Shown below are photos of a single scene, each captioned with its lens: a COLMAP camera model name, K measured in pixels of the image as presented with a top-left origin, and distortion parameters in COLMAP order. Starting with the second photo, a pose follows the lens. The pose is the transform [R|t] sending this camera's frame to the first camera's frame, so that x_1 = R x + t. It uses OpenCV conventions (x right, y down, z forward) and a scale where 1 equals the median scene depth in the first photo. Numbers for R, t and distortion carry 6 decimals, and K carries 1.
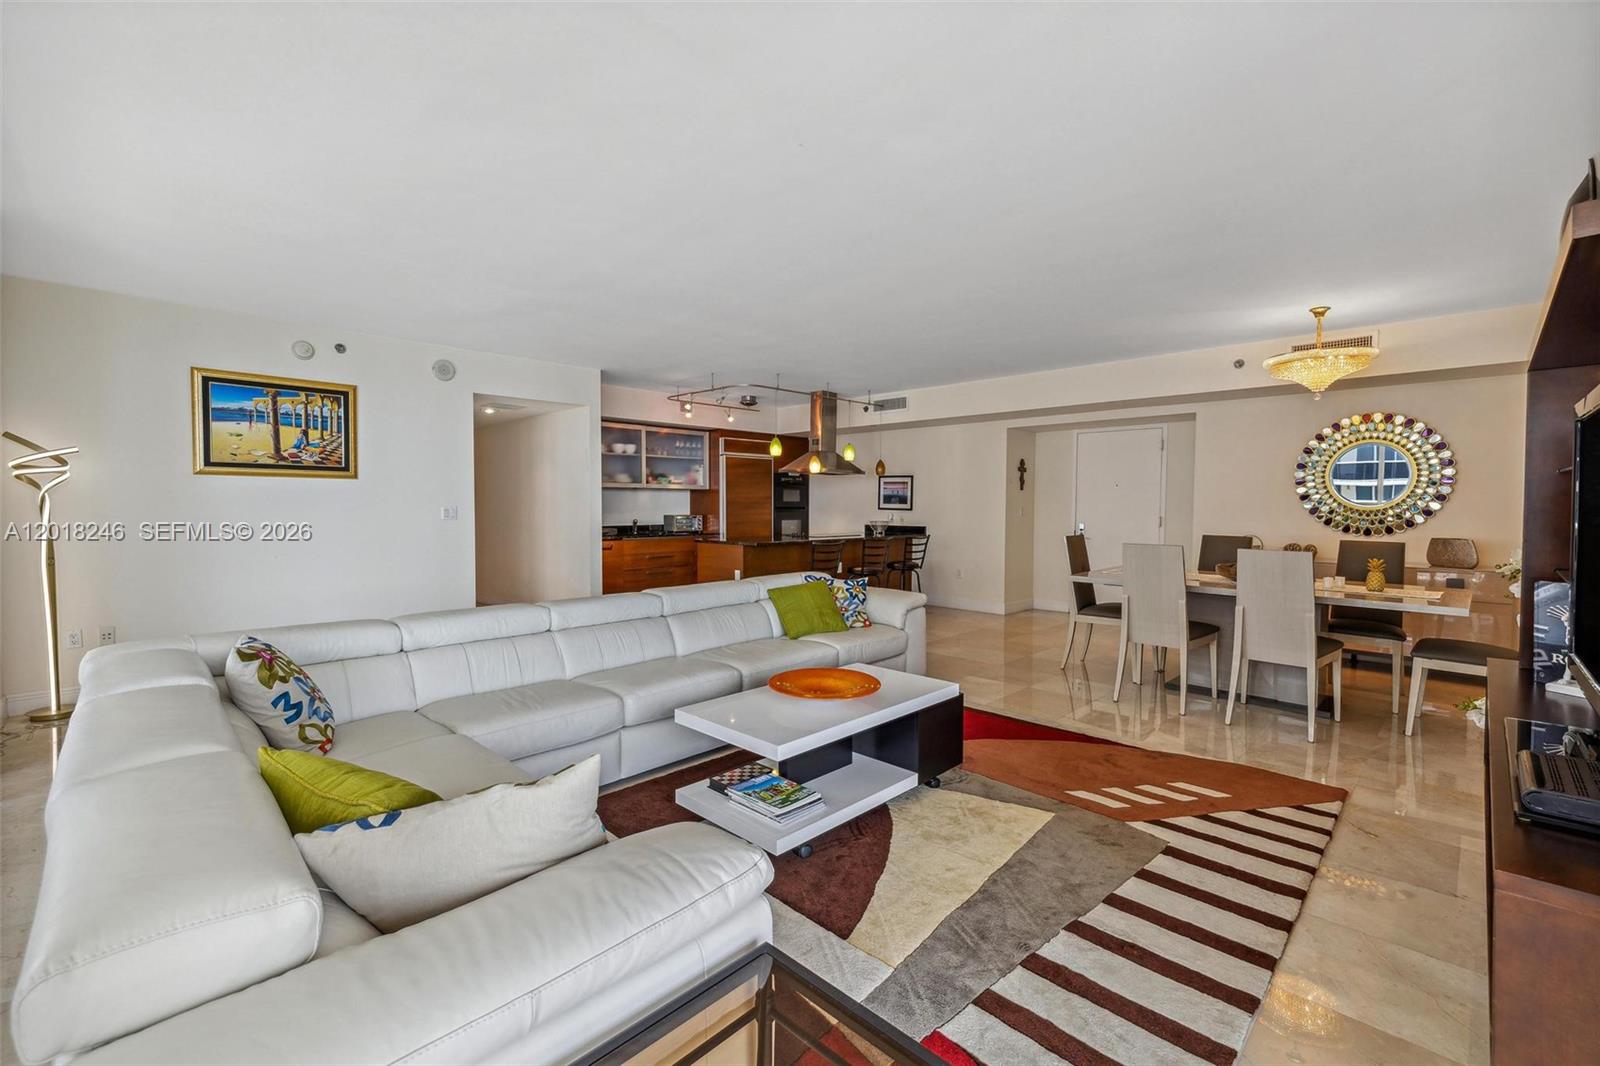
lens RADIAL K [[681.5, 0, 800.0], [0, 681.5, 533.0], [0, 0, 1]] dist [0.002374, 0.000192]
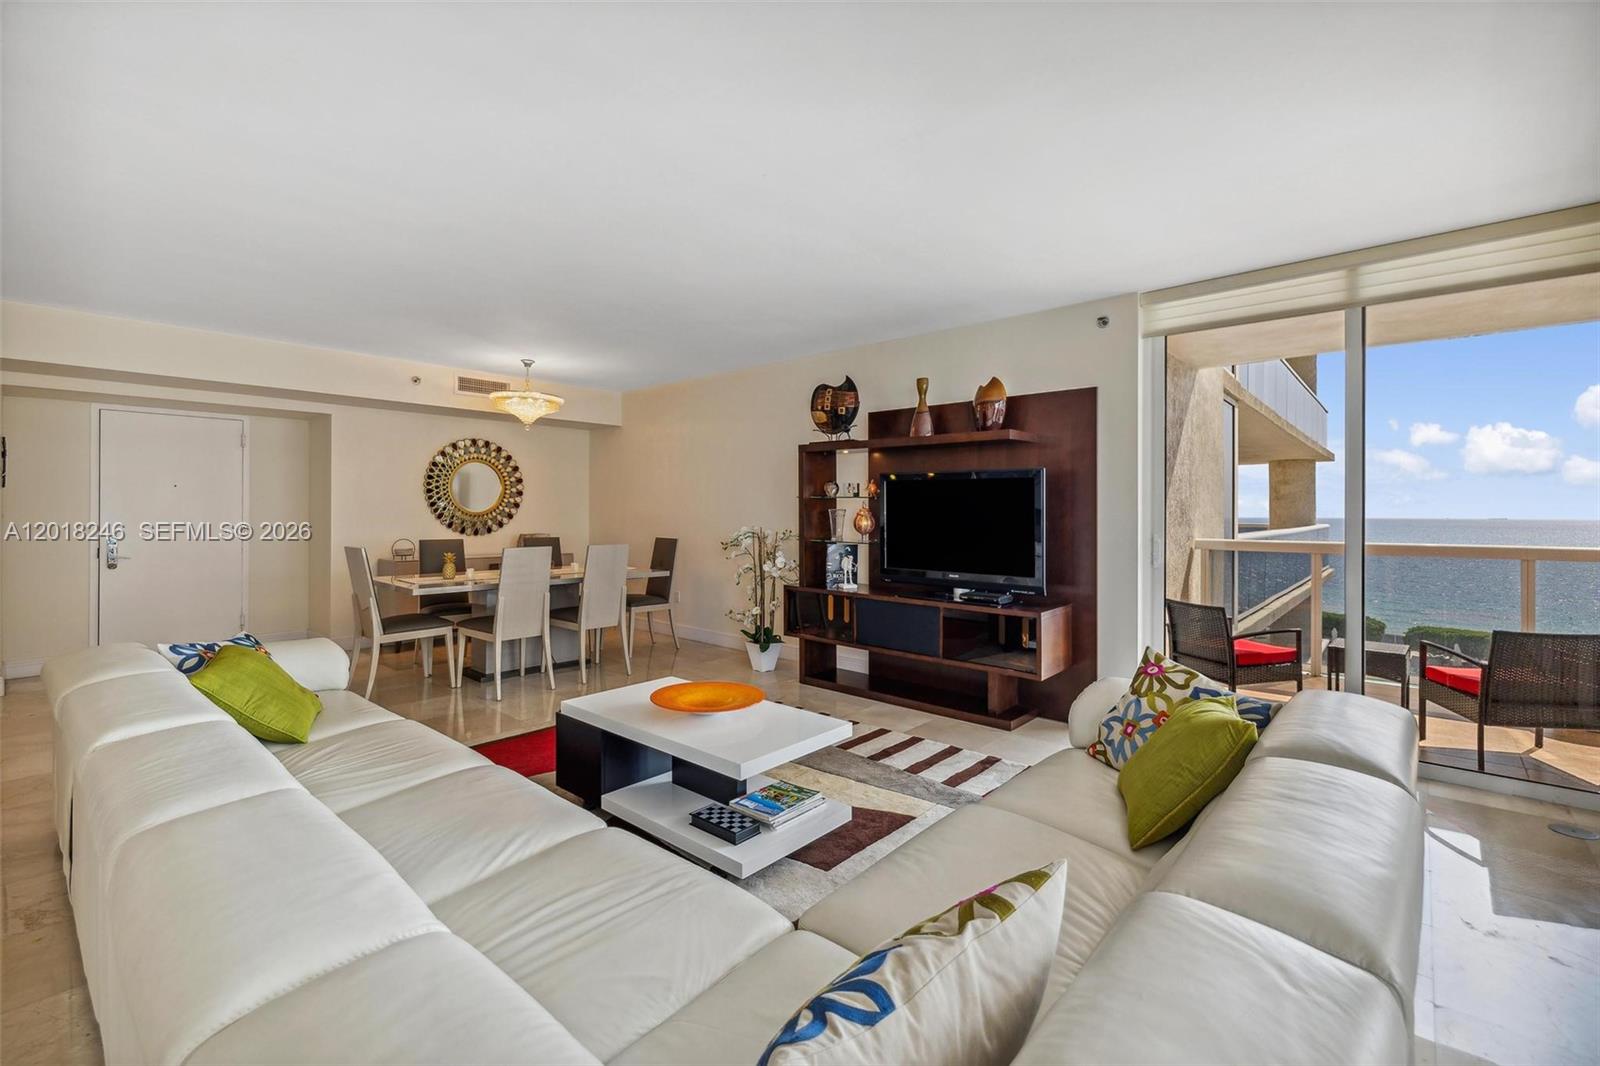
lens RADIAL K [[694.4, 0, 803.0], [0, 694.4, 511.0], [0, 0, 1]] dist [0.002520, 0.000292]
pose [[-0.050985, -0.003808, 0.998692, -0.467912], [0.039718, 0.999194, 0.005837, -0.022657], [-0.997909, 0.039964, -0.050793, 0.436416]]
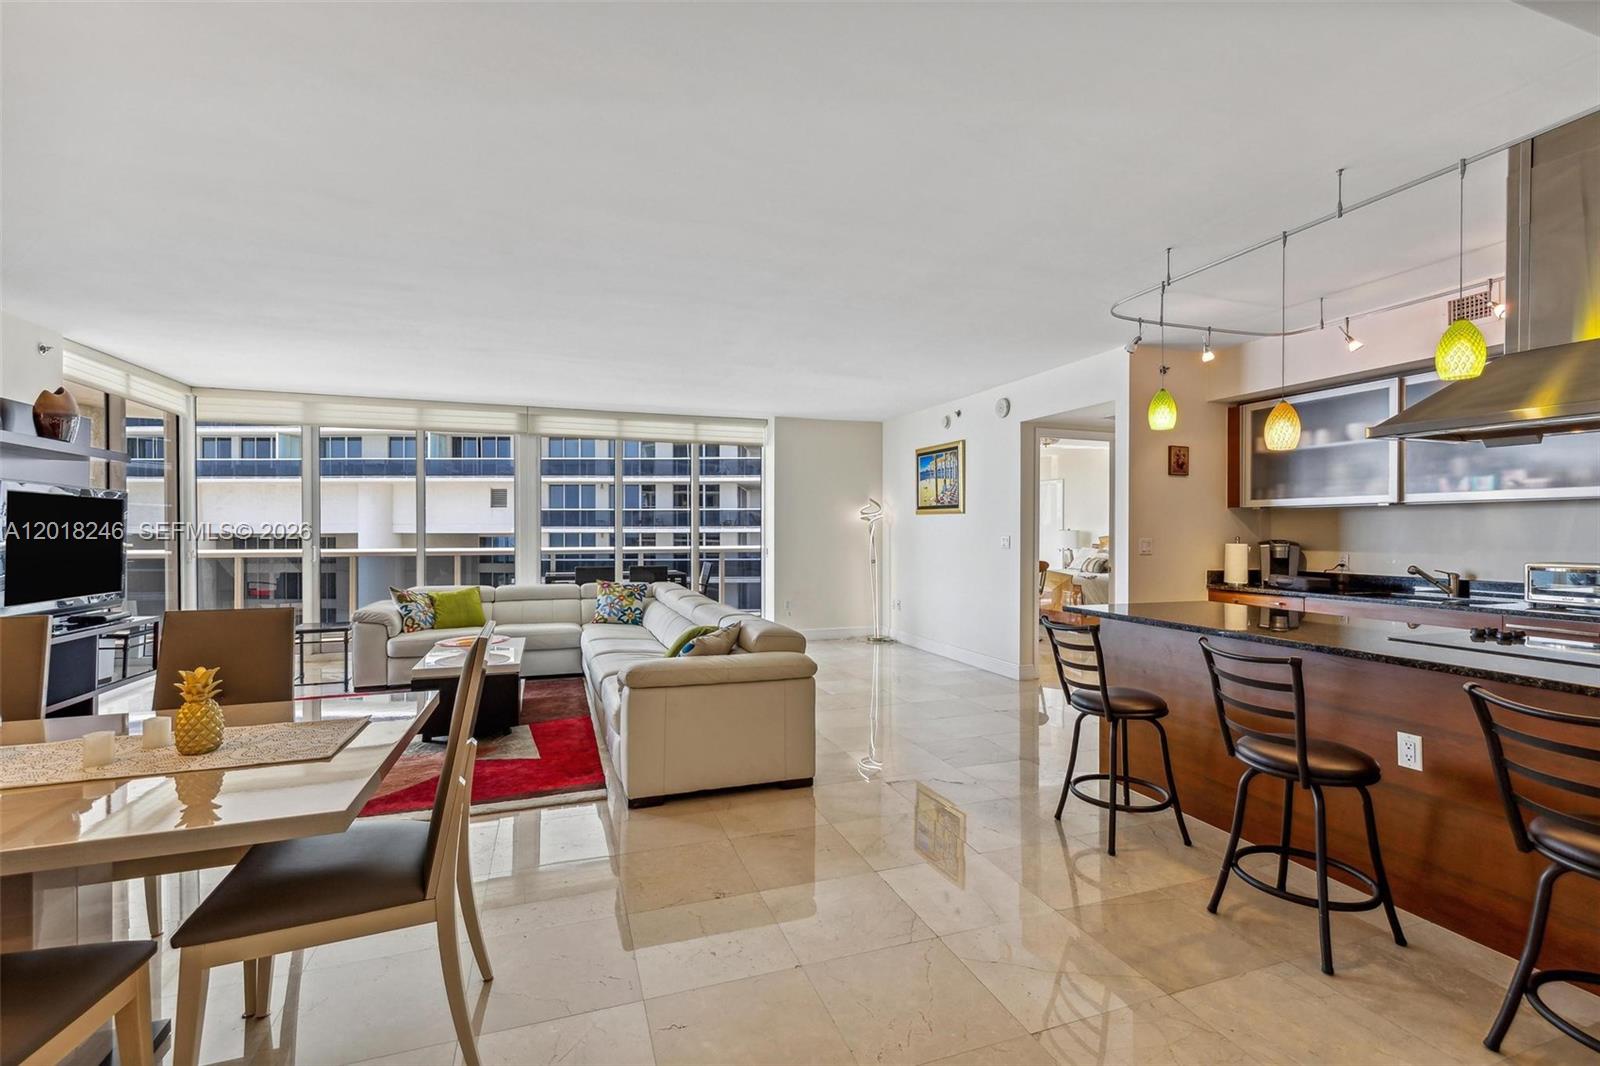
lens RADIAL K [[702.2, 0, 804.5], [0, 702.2, 534.6], [0, 0, 1]] dist [0.002428, 0.000150]
pose [[-0.434543, 0.001597, -0.900650, 0.584759], [-0.039812, 0.998987, 0.020980, -0.050170], [0.899771, 0.044974, -0.434039, 1.177589]]
